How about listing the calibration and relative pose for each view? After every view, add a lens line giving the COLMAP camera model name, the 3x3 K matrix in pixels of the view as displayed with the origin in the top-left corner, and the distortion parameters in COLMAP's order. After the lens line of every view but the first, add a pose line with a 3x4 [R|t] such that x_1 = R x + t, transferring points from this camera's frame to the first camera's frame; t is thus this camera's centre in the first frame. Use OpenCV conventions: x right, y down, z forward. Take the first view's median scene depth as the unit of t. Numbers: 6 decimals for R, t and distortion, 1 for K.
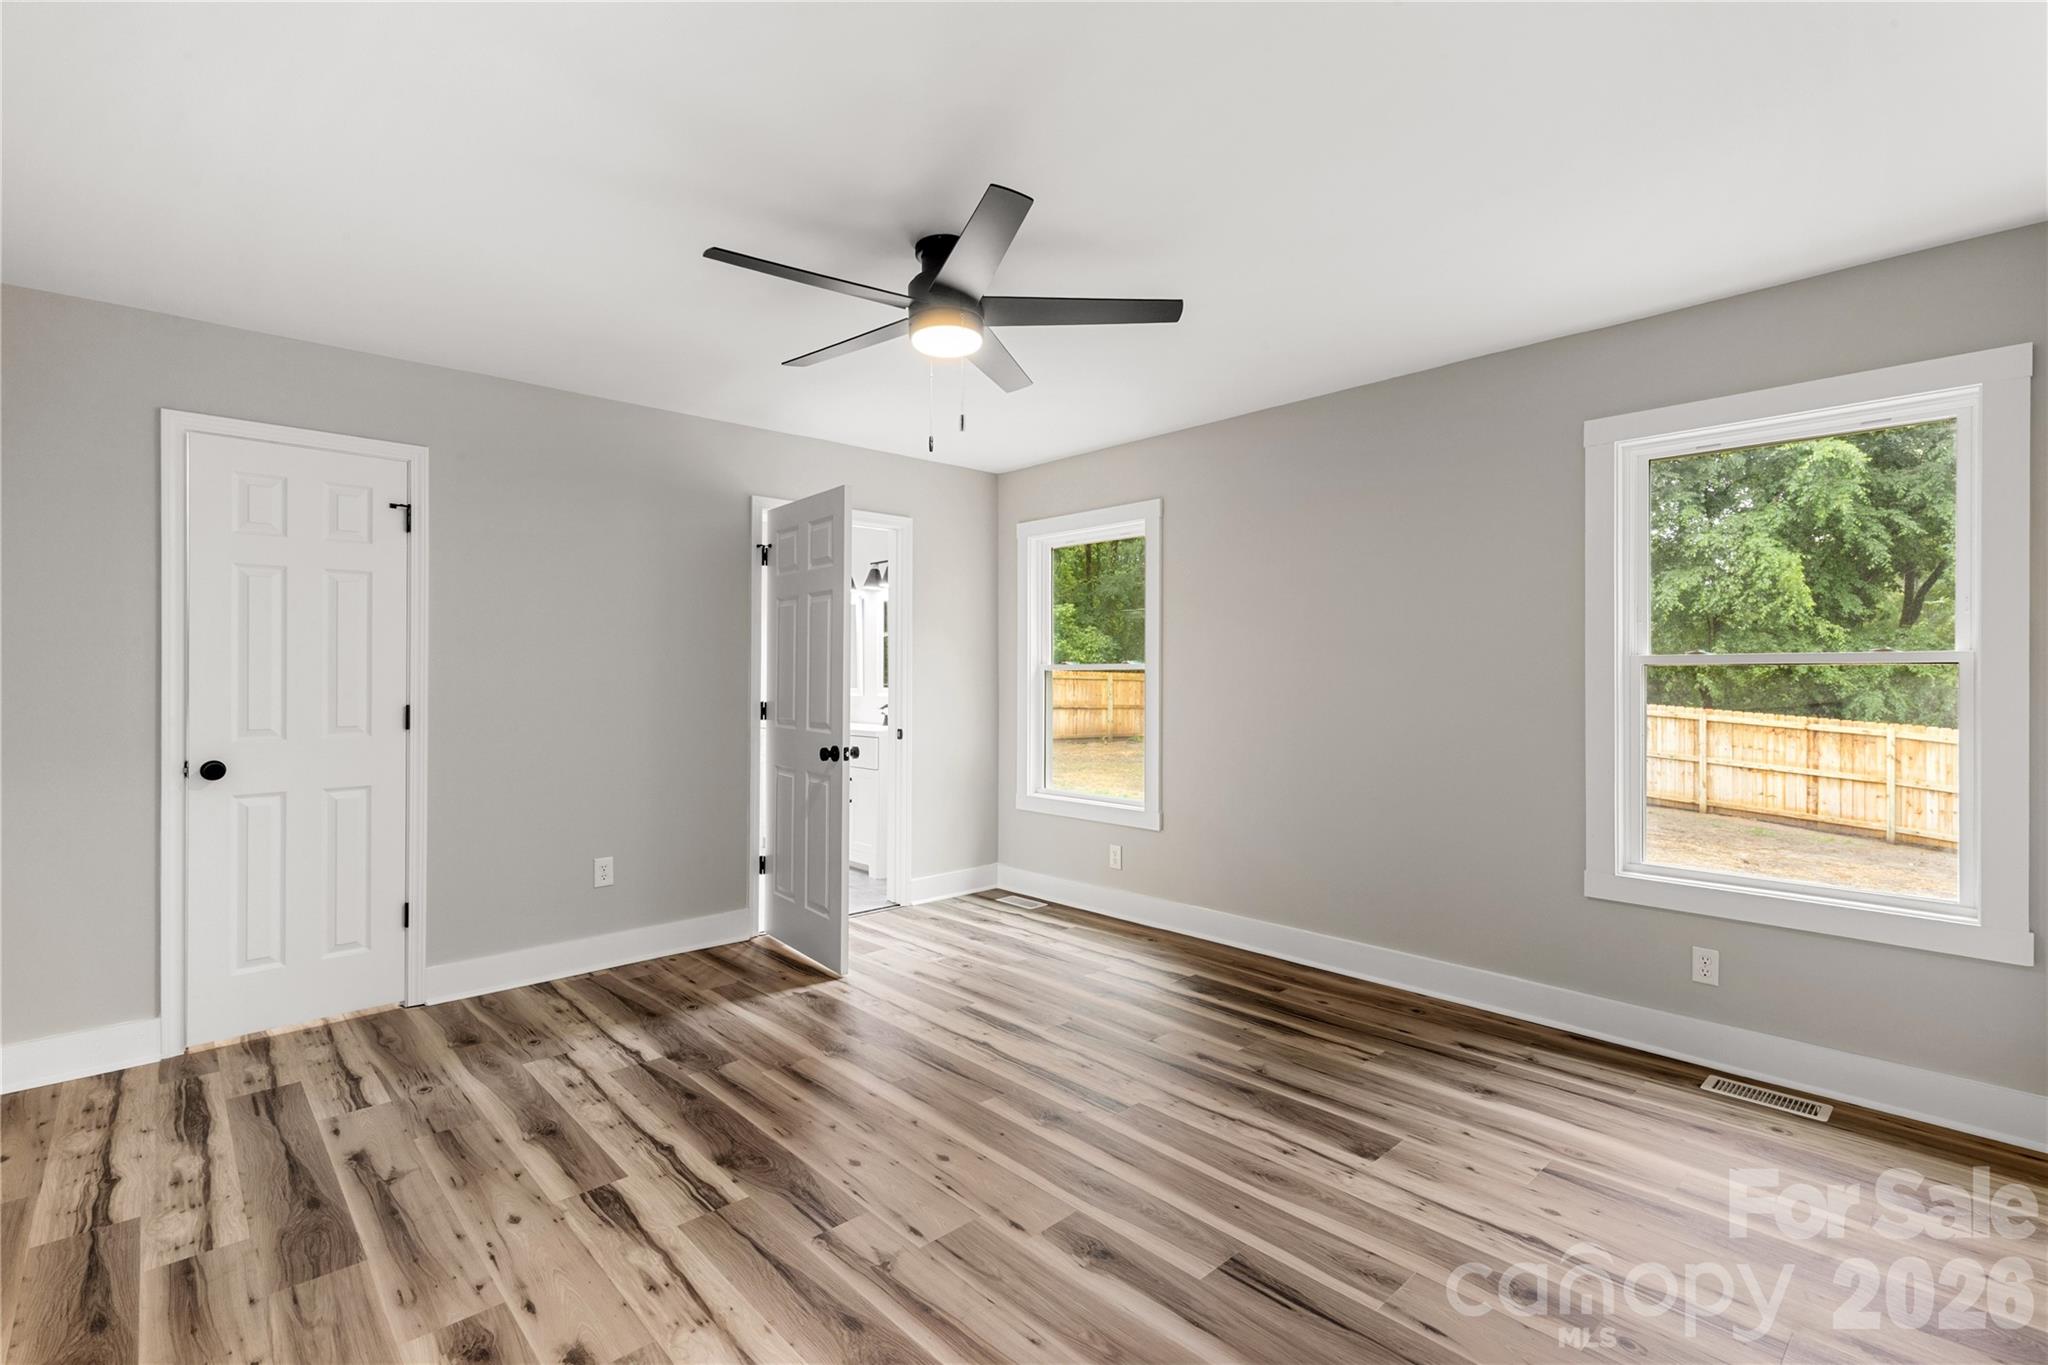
lens RADIAL K [[937.7, 0, 1030.8], [0, 937.7, 668.4], [0, 0, 1]] dist [0.009339, -0.002563]
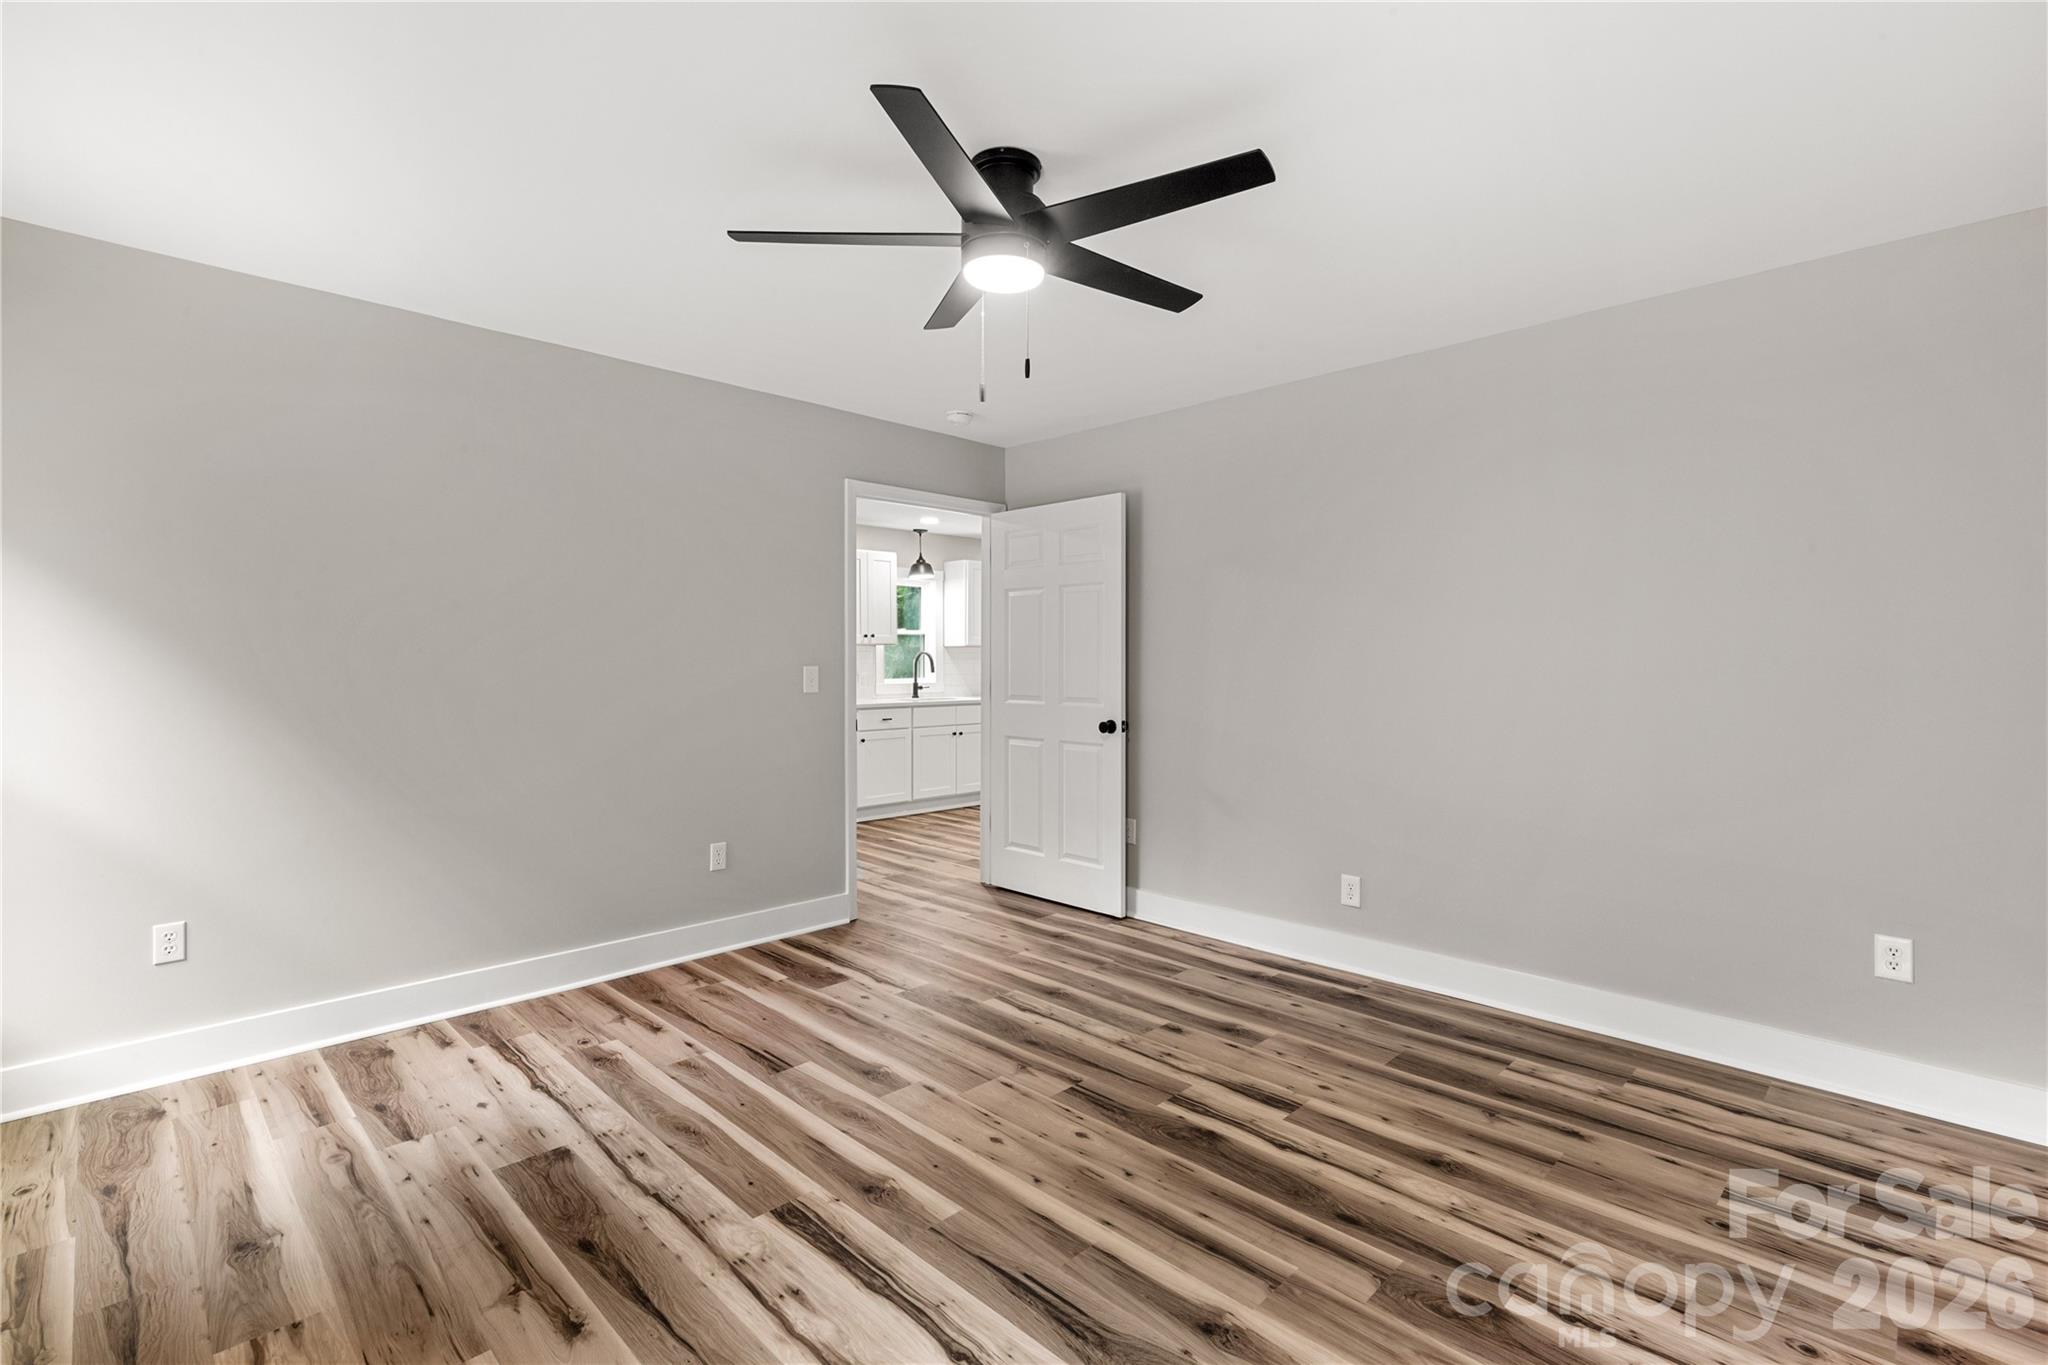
lens RADIAL K [[937.7, 0, 1027.5], [0, 937.7, 672.8], [0, 0, 1]] dist [0.009339, -0.002563]
pose [[-0.999465, 0.000749, -0.032699, -0.091715], [0.000527, 0.999977, 0.006814, 0.014653], [0.032704, 0.006793, -0.999442, 1.945187]]
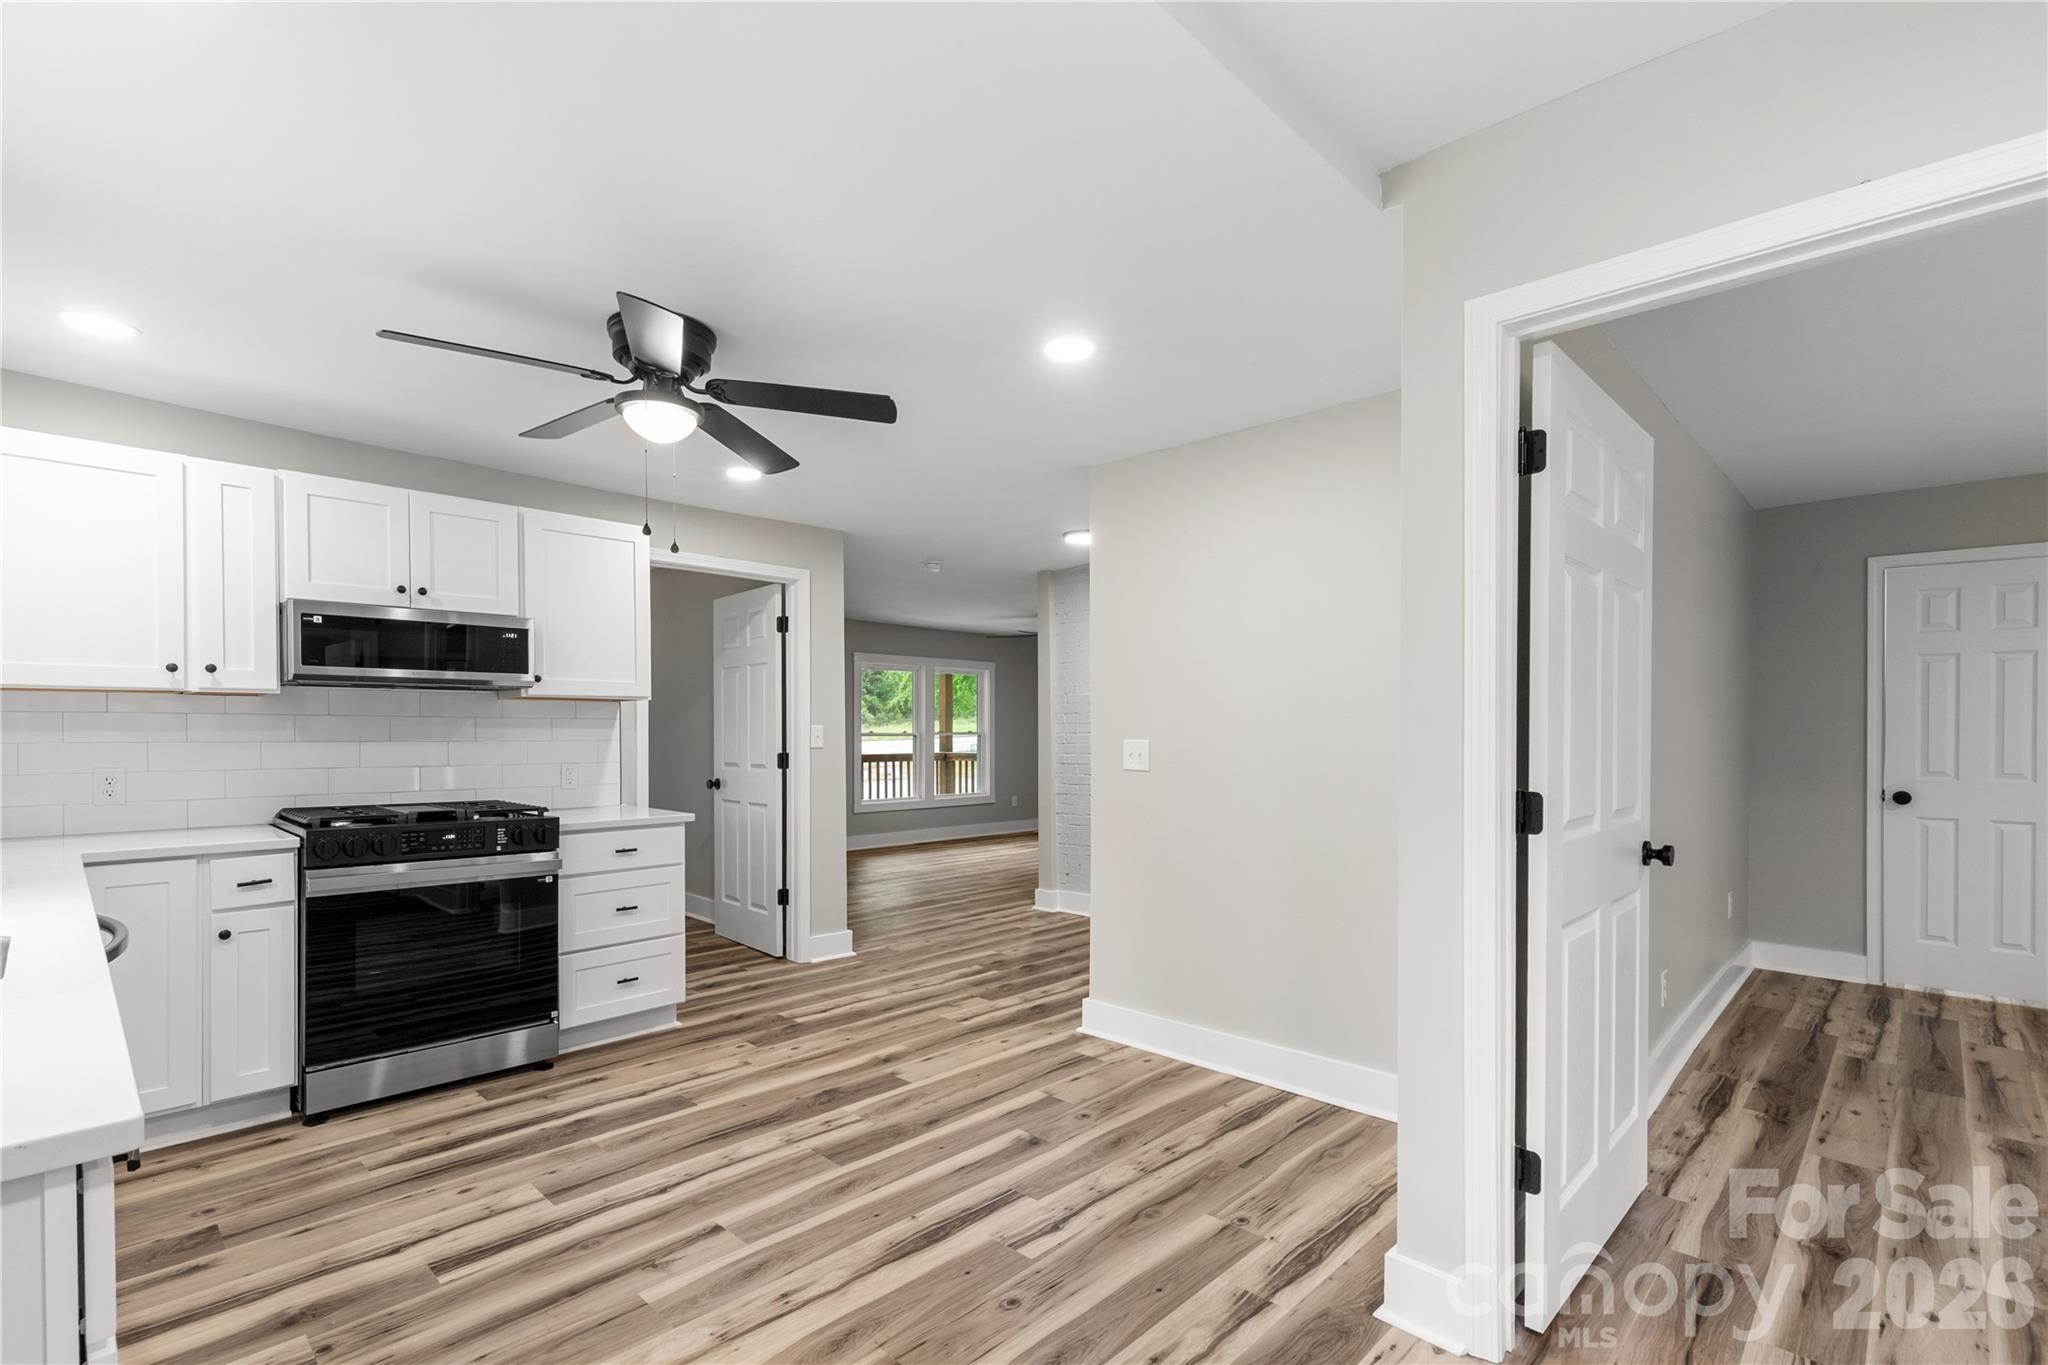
lens RADIAL K [[937.7, 0, 1010.4], [0, 937.7, 731.3], [0, 0, 1]] dist [0.009339, -0.002563]
pose [[0.045347, 0.003575, -0.998965, 0.664847], [0.003296, 0.999988, 0.003728, -0.006453], [0.998966, -0.003461, 0.045335, -0.557716]]
